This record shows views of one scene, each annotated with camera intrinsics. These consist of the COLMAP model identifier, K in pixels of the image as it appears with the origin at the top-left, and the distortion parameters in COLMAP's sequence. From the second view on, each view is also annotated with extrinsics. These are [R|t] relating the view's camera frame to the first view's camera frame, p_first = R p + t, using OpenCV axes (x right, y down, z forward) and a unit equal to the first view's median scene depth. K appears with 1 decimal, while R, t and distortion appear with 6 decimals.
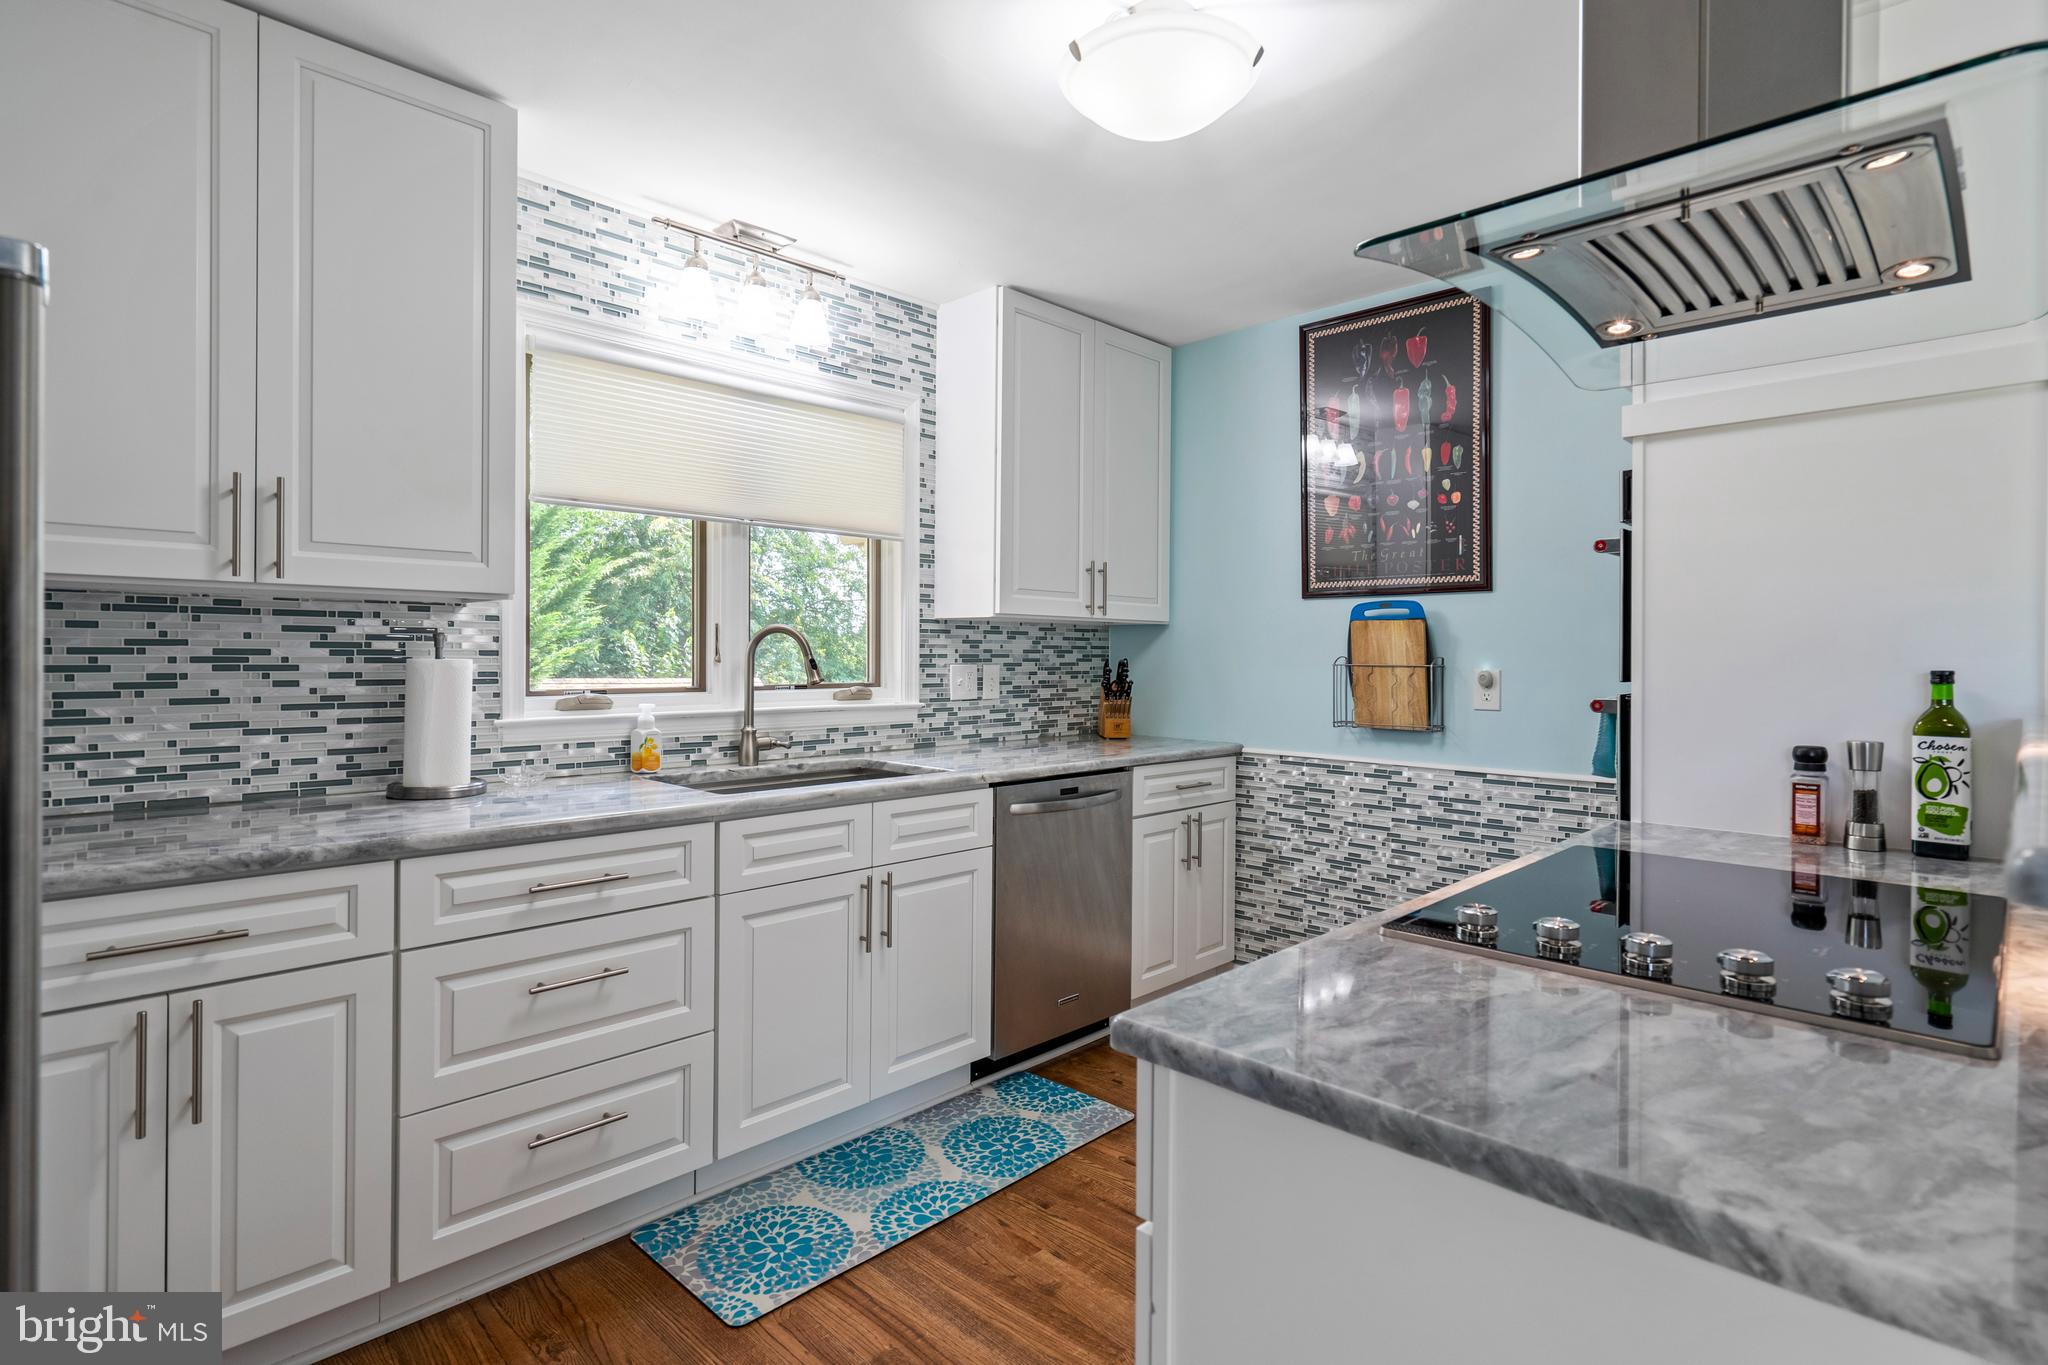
lens RADIAL K [[1011.3, 0, 1032.6], [0, 1011.3, 661.3], [0, 0, 1]] dist [0.000077, -0.000207]
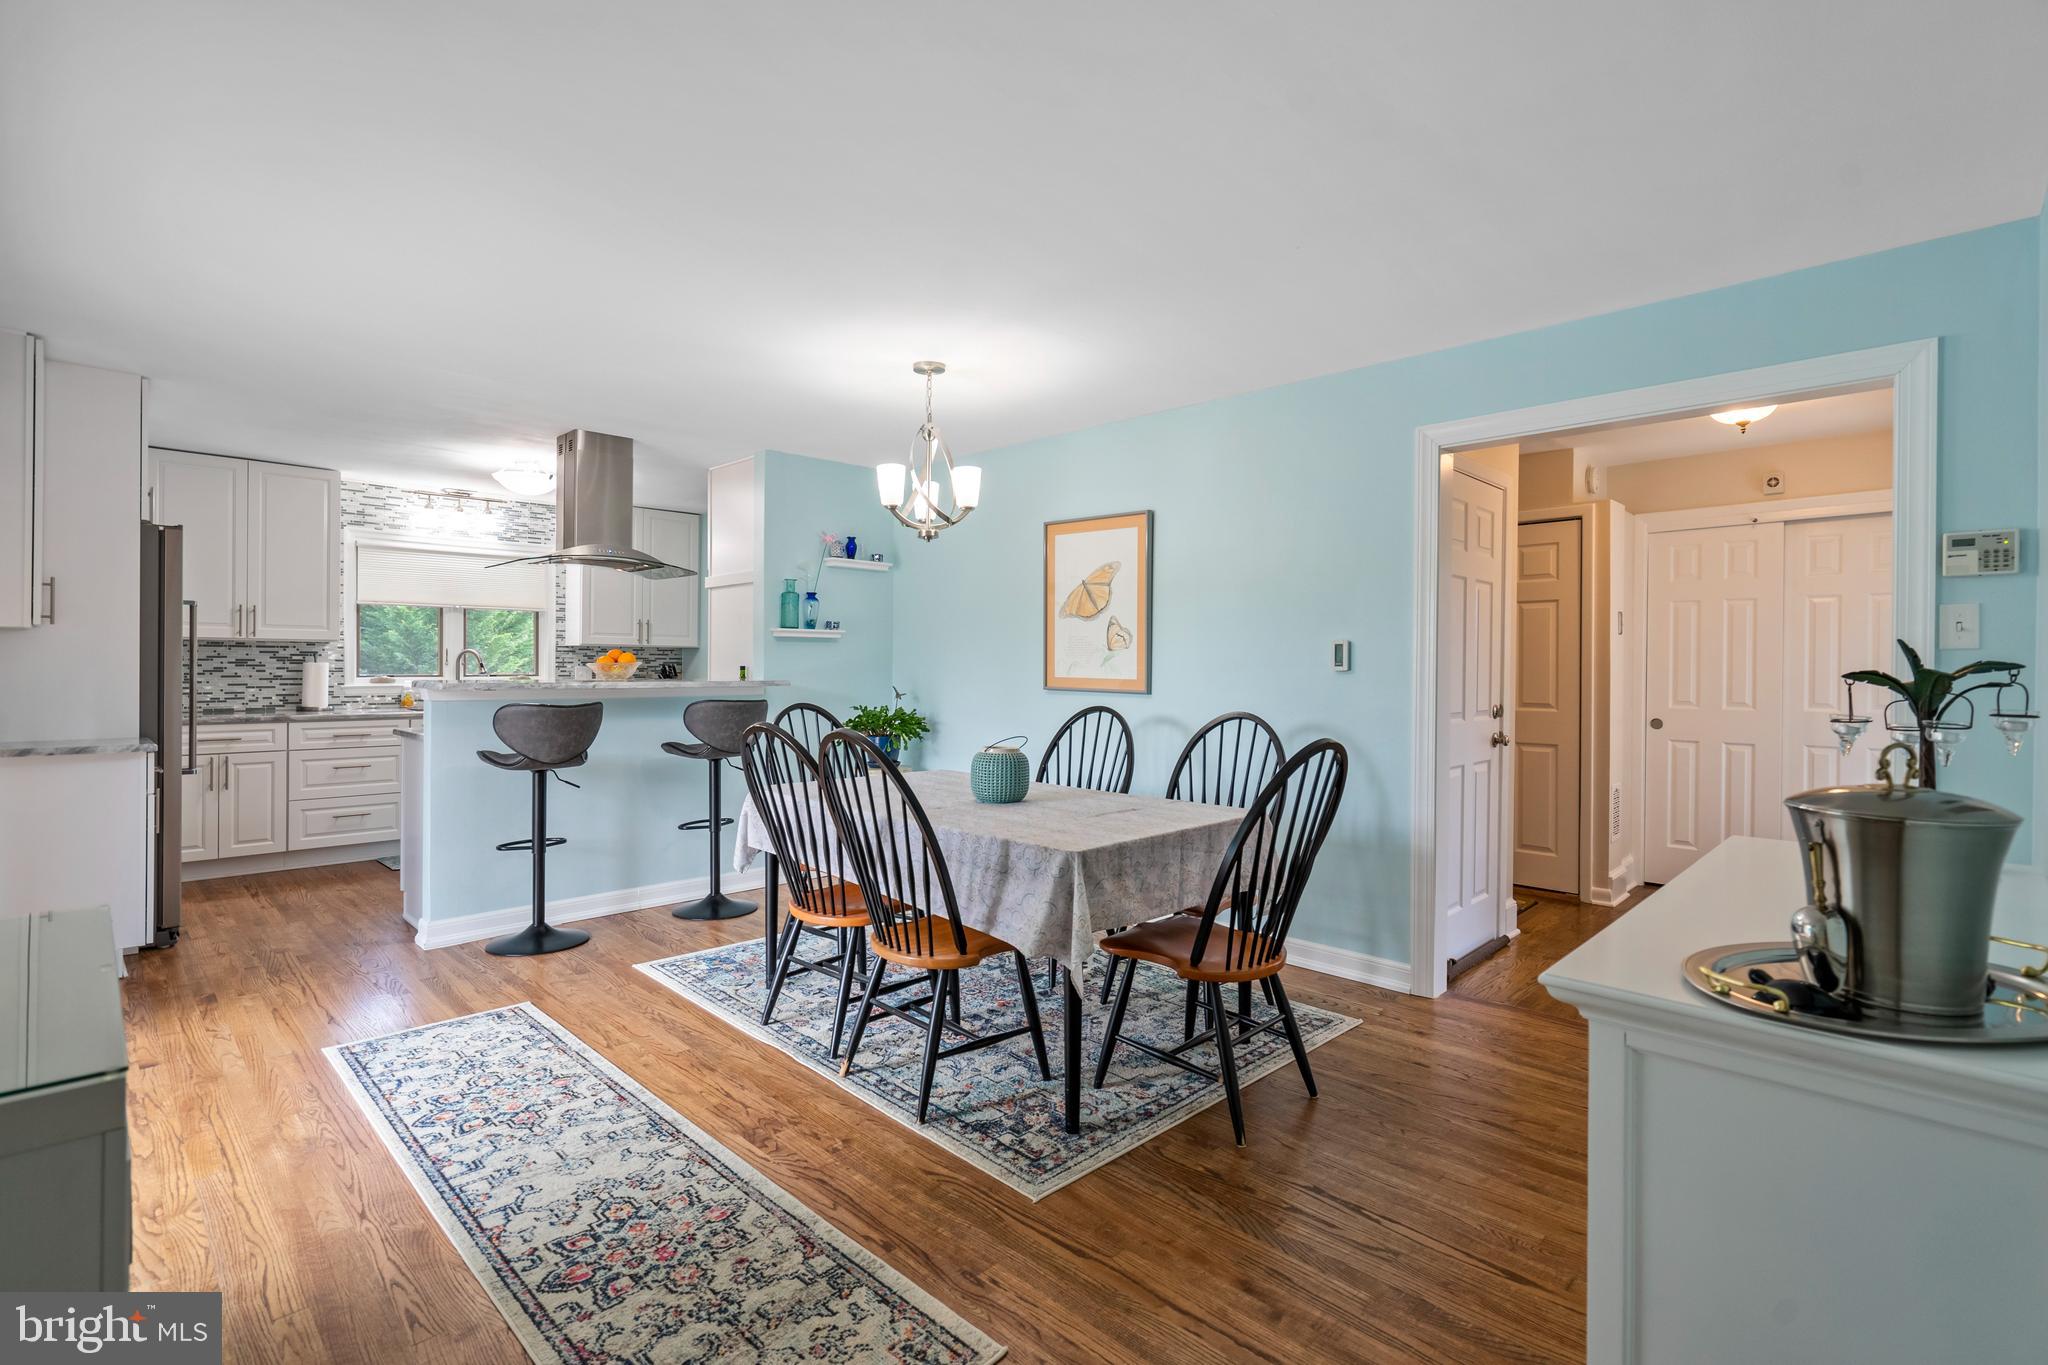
lens RADIAL K [[935.0, 0, 1025.5], [0, 935.0, 673.6], [0, 0, 1]] dist [-0.004912, -0.000369]
pose [[0.999979, 0.000667, -0.006460, 1.450376], [-0.000643, 0.999993, 0.003573, 0.017909], [0.006462, -0.003569, 0.999973, -1.634586]]
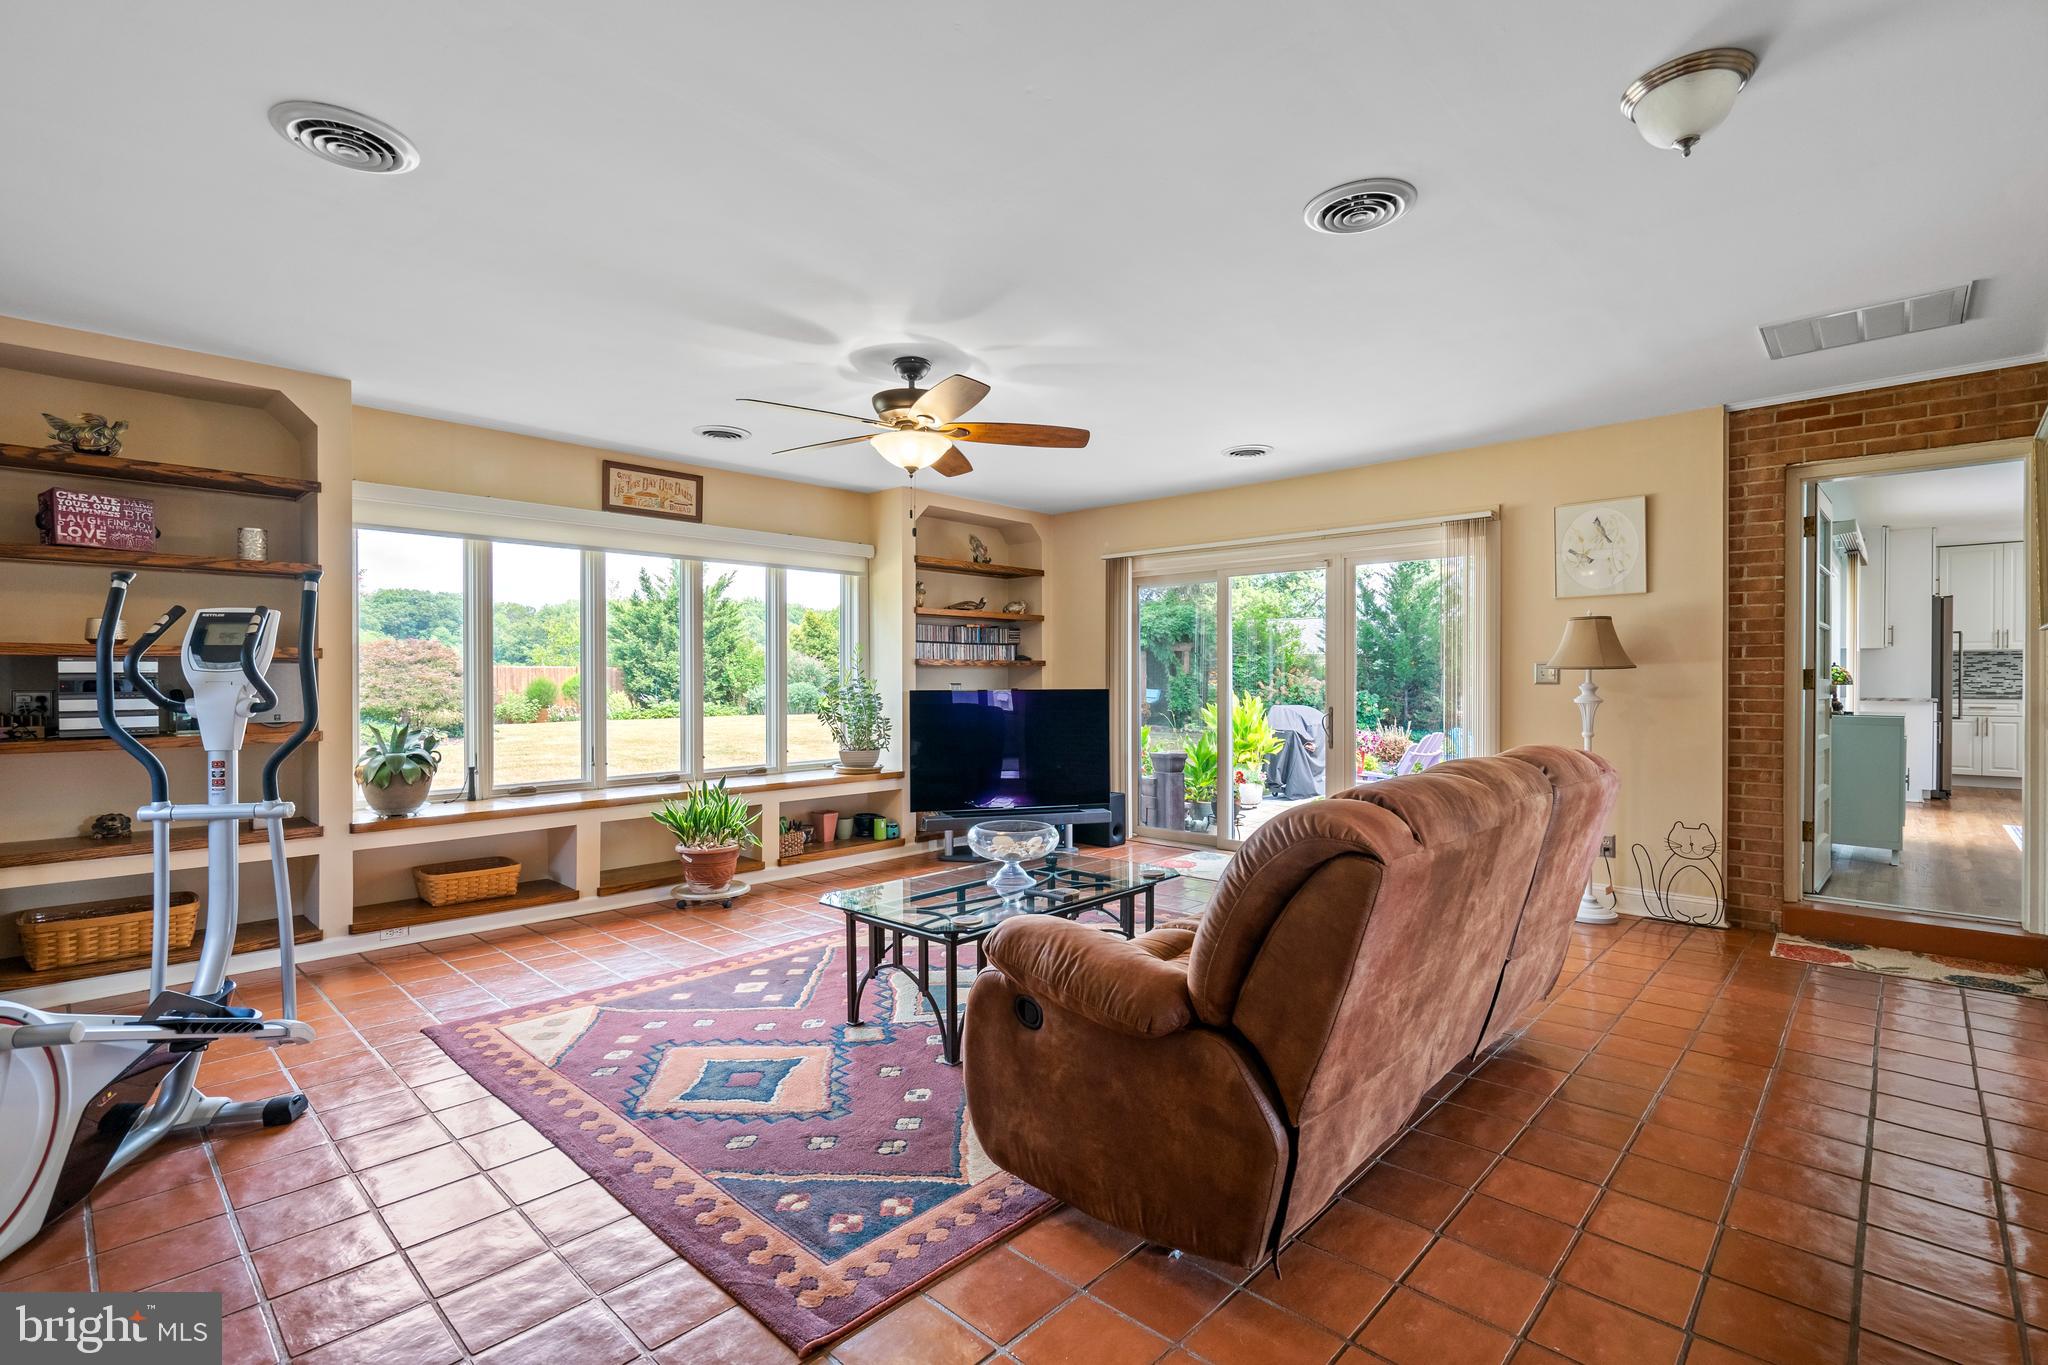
lens RADIAL K [[935.0, 0, 1022.5], [0, 935.0, 680.6], [0, 0, 1]] dist [-0.004912, -0.000369]
pose [[0.008308, -0.003771, -0.999958, 3.455278], [-0.003252, 0.999987, -0.003799, 0.102584], [0.999960, 0.003283, 0.008296, -3.556072]]
